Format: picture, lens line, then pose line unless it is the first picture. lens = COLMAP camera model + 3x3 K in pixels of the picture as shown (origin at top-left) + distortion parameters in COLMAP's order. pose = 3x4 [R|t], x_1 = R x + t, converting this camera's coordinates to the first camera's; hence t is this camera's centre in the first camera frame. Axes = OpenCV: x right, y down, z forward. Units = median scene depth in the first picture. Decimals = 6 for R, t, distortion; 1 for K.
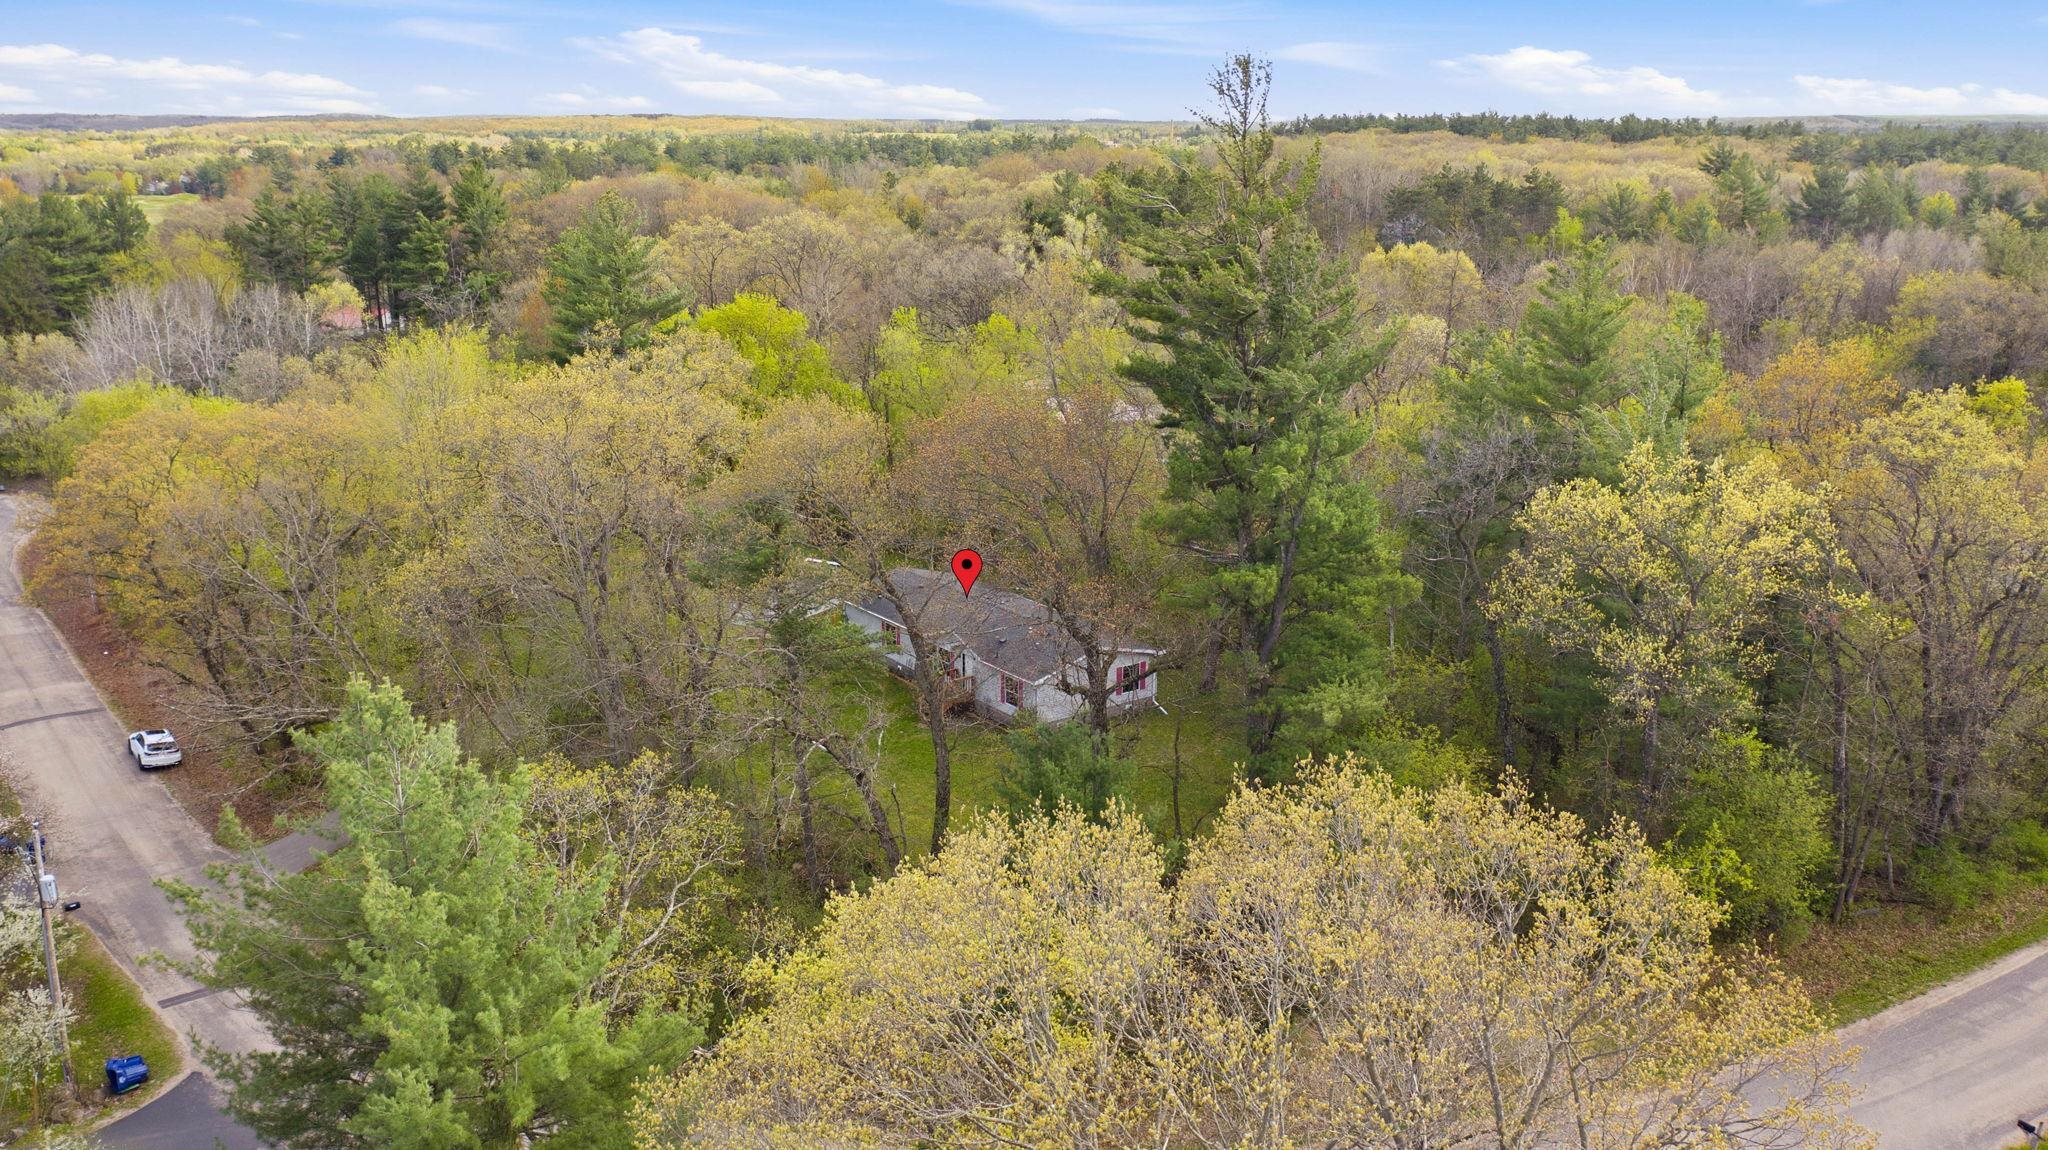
lens RADIAL K [[1655.7, 0, 1024.0], [0, 1655.7, 575.0], [0, 0, 1]] dist [0.000235, 0.007128]
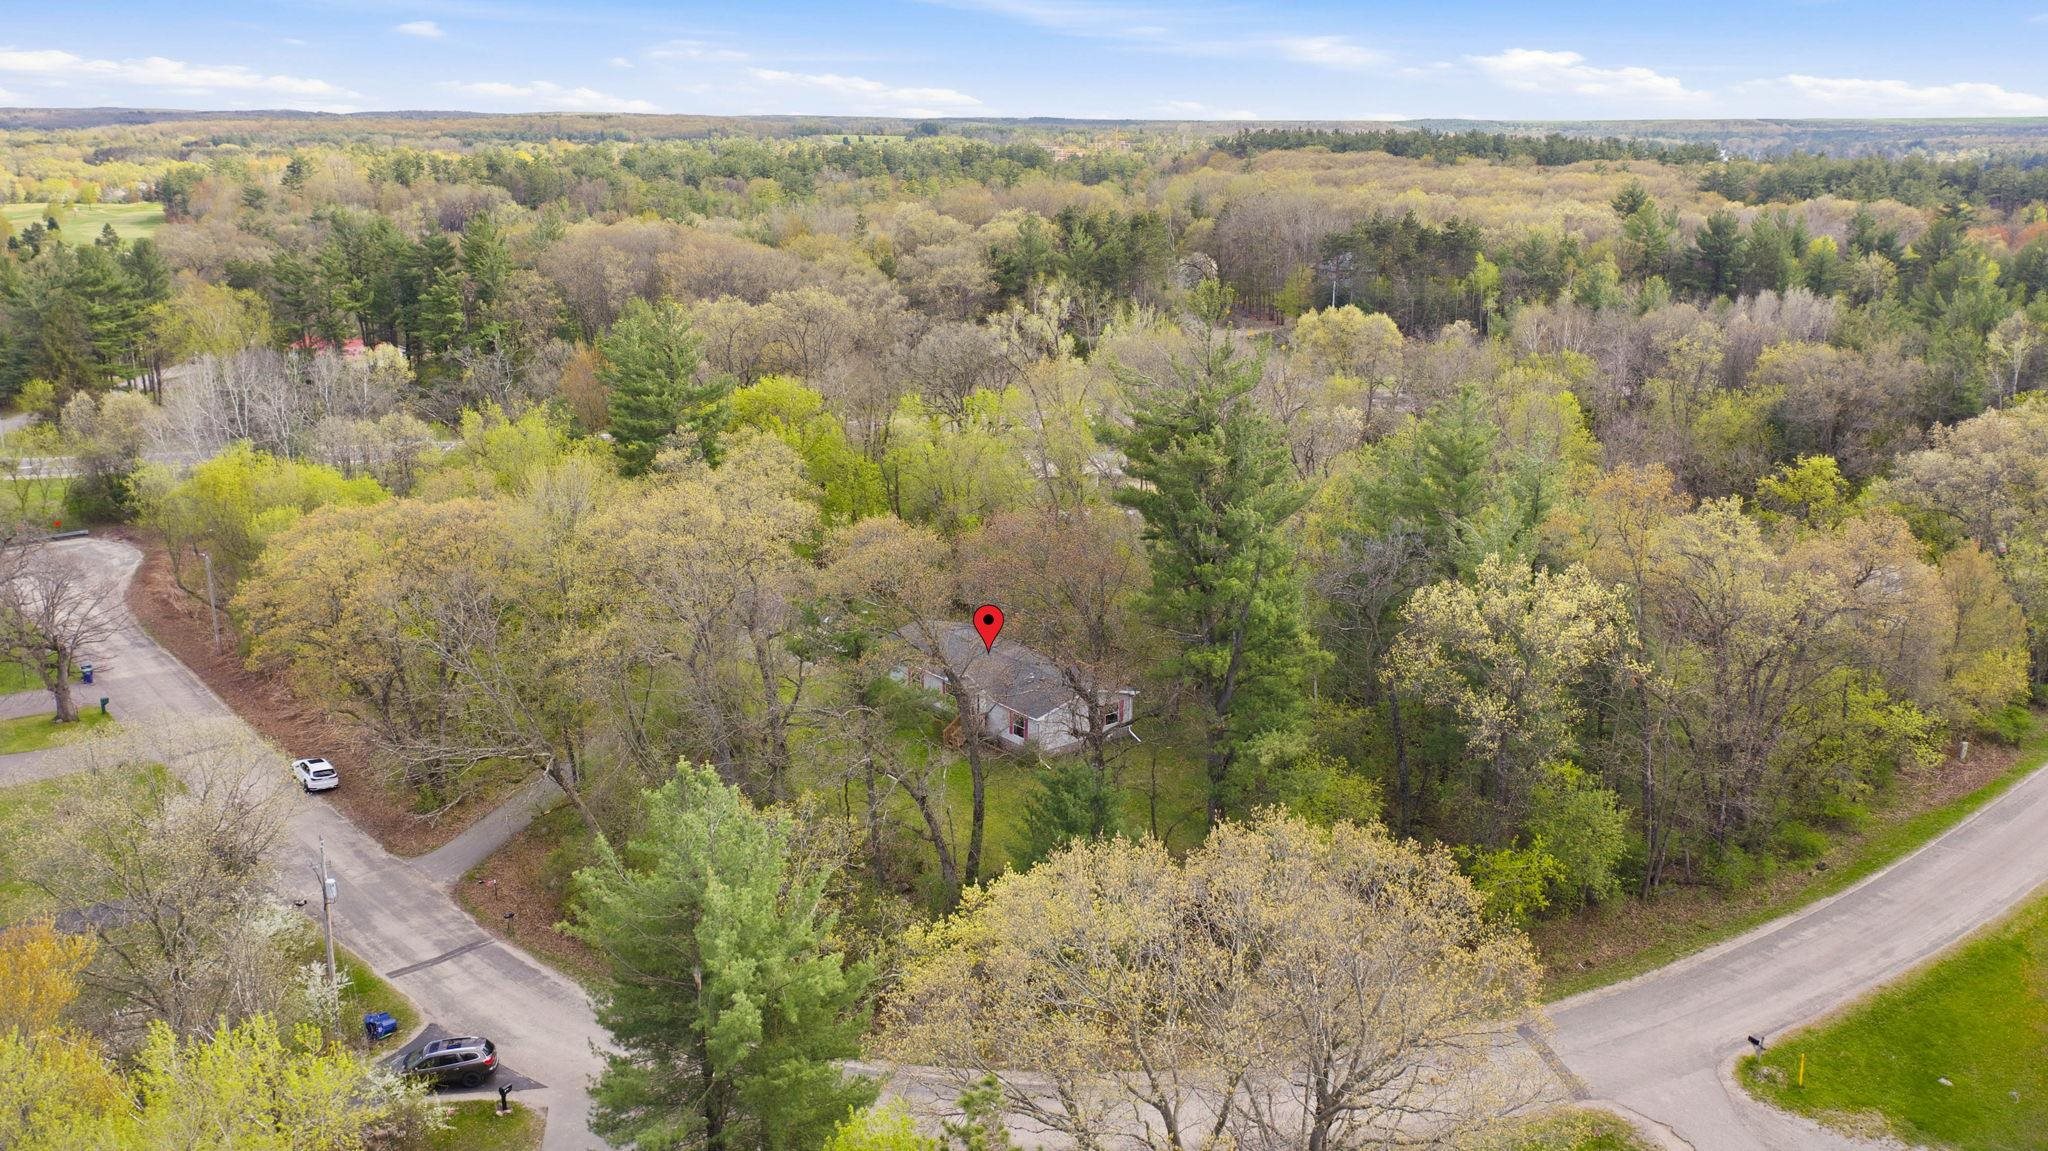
lens RADIAL K [[1655.7, 0, 1024.0], [0, 1655.7, 575.5], [0, 0, 1]] dist [0.000235, 0.007128]
pose [[0.999413, -0.004448, 0.033961, -0.026995], [0.004283, 0.999979, 0.004944, -0.029664], [-0.033982, -0.004795, 0.999411, -0.154510]]
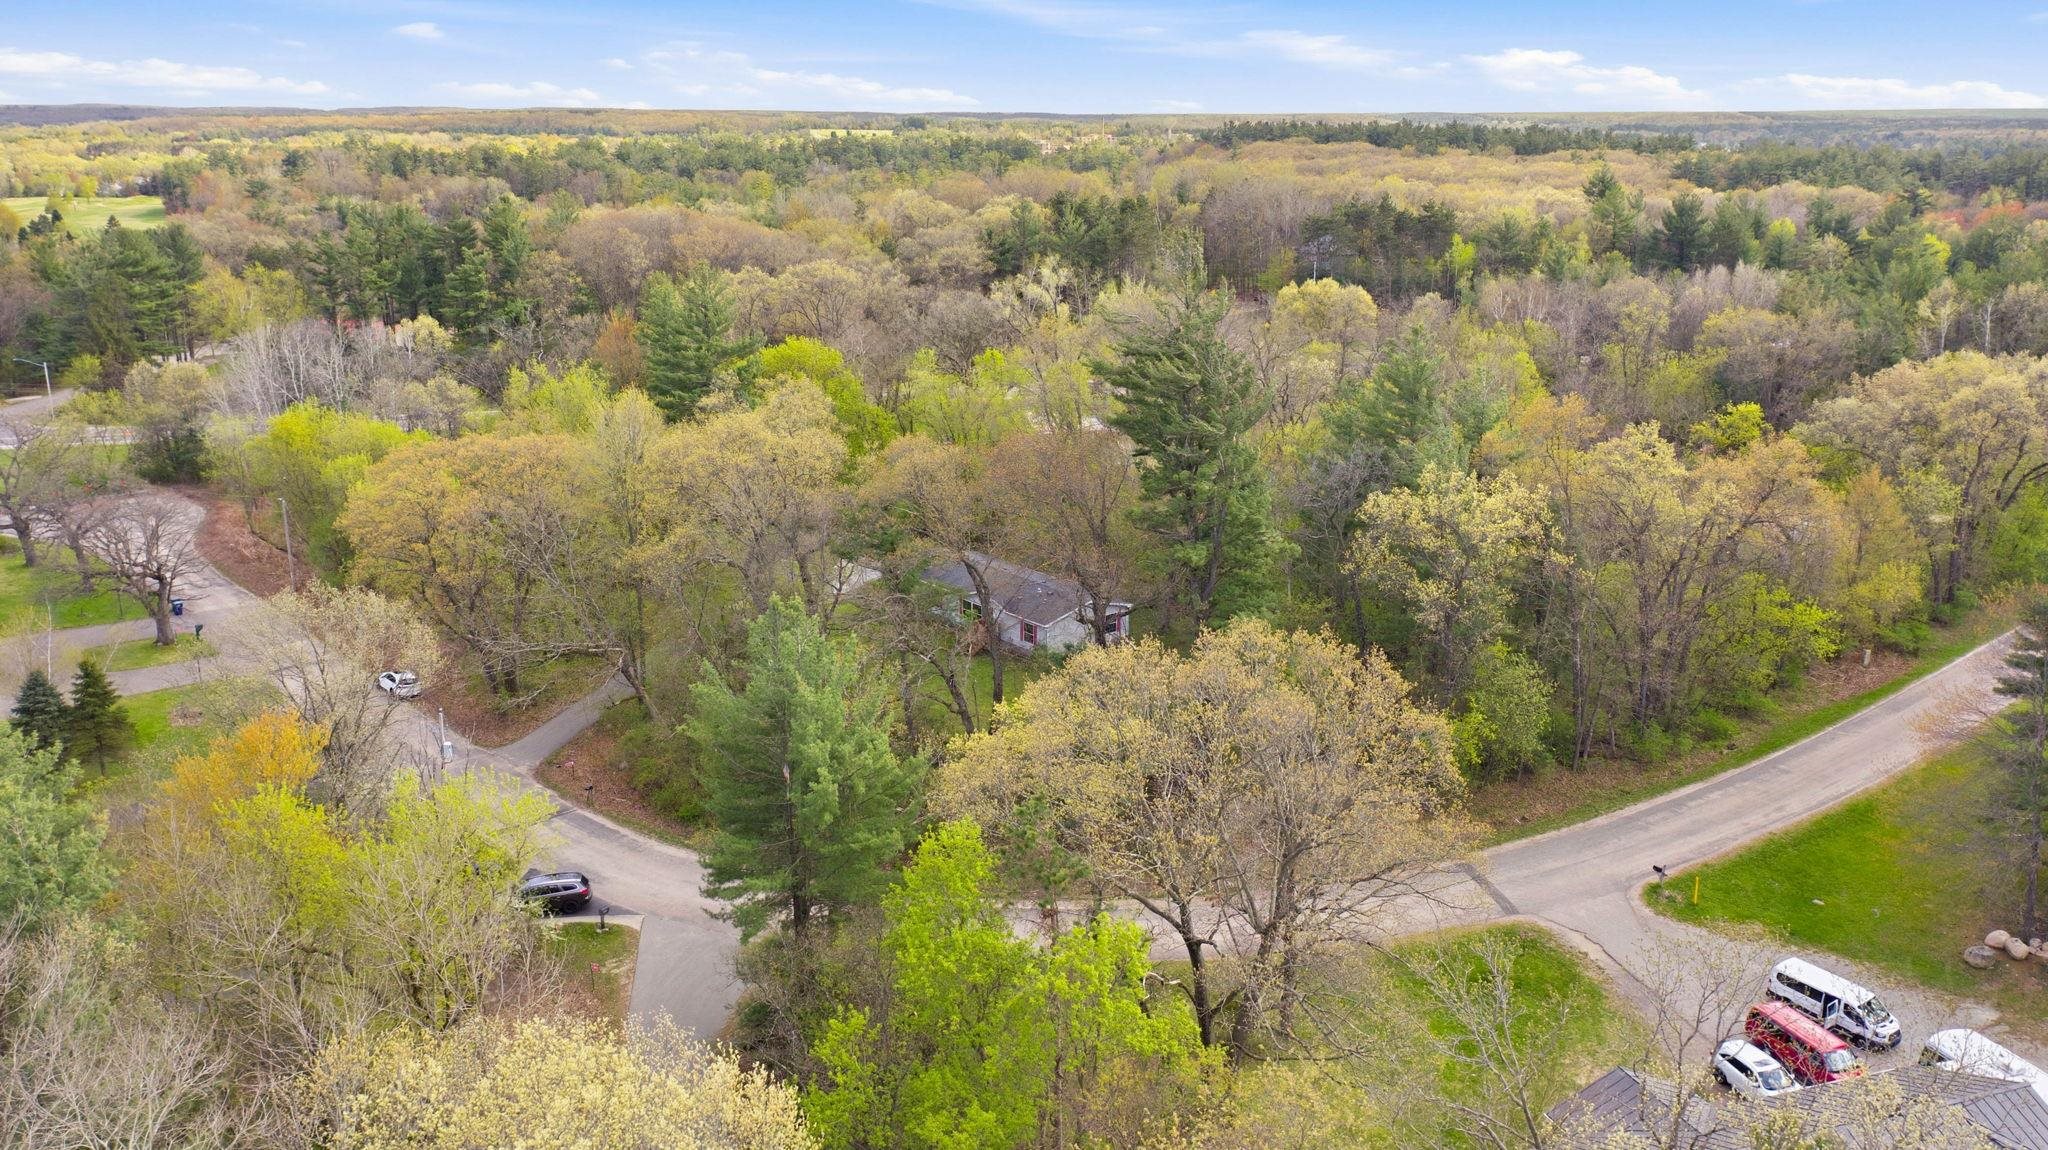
lens RADIAL K [[1663.5, 0, 1024.0], [0, 1663.5, 575.0], [0, 0, 1]] dist [-0.003351, 0.011237]
pose [[0.999092, -0.008702, 0.041717, -0.041558], [0.008449, 0.999945, 0.006239, 0.006456], [-0.041769, -0.005881, 0.999110, -0.254172]]
